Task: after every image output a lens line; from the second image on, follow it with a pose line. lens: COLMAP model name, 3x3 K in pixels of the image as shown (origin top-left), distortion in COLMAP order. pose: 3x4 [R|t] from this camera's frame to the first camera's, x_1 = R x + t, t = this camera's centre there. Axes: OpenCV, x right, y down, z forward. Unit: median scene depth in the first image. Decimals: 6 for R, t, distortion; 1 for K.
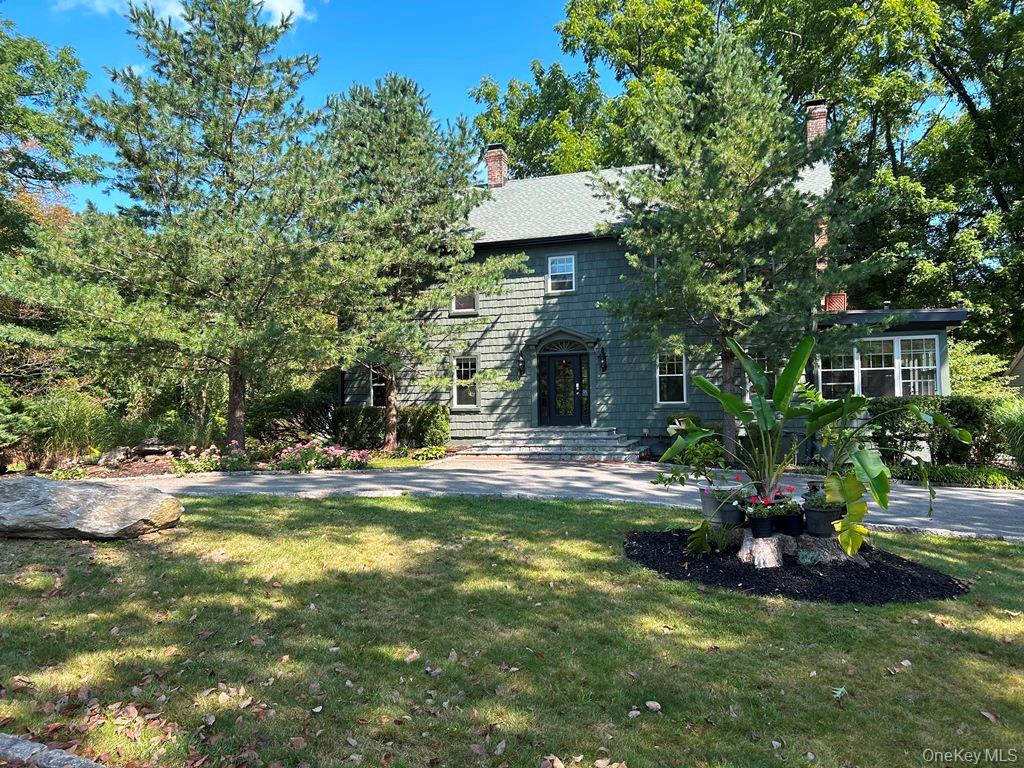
lens RADIAL K [[771.8, 0, 512.6], [0, 771.8, 388.3], [0, 0, 1]] dist [0.009672, -0.016043]
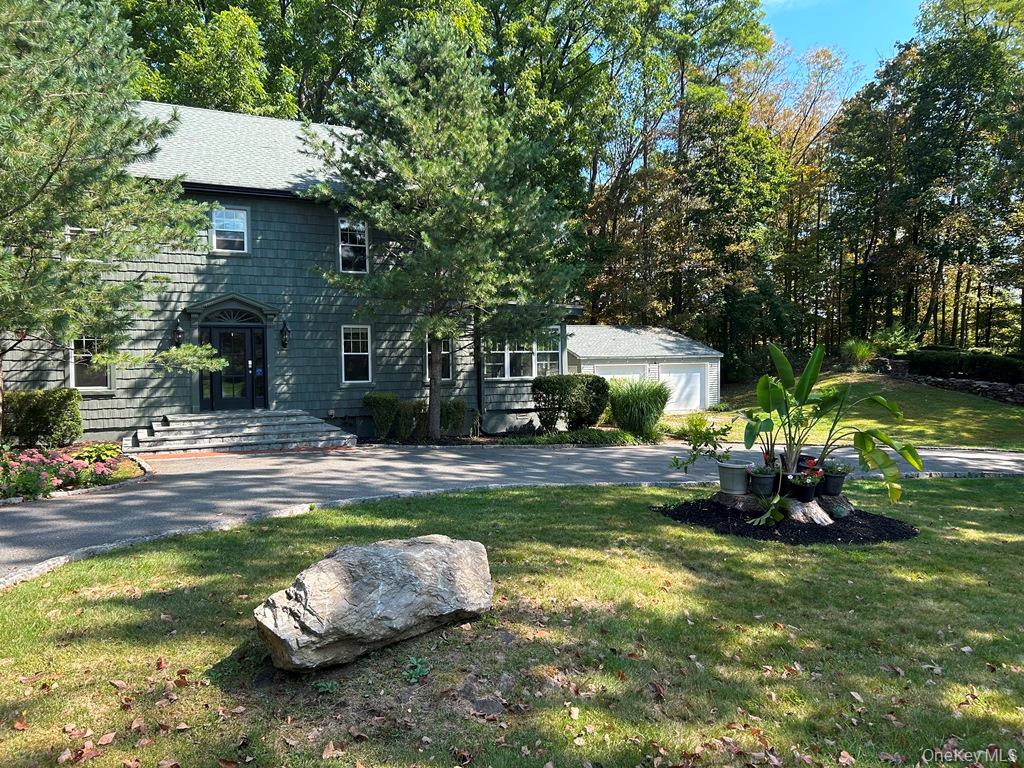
lens RADIAL K [[771.8, 0, 512.9], [0, 771.8, 380.6], [0, 0, 1]] dist [0.009672, -0.016043]
pose [[0.659607, -0.012251, 0.751511, -0.374526], [-0.015946, 0.999414, 0.030289, -0.014607], [-0.751442, -0.031962, 0.659025, 0.205849]]
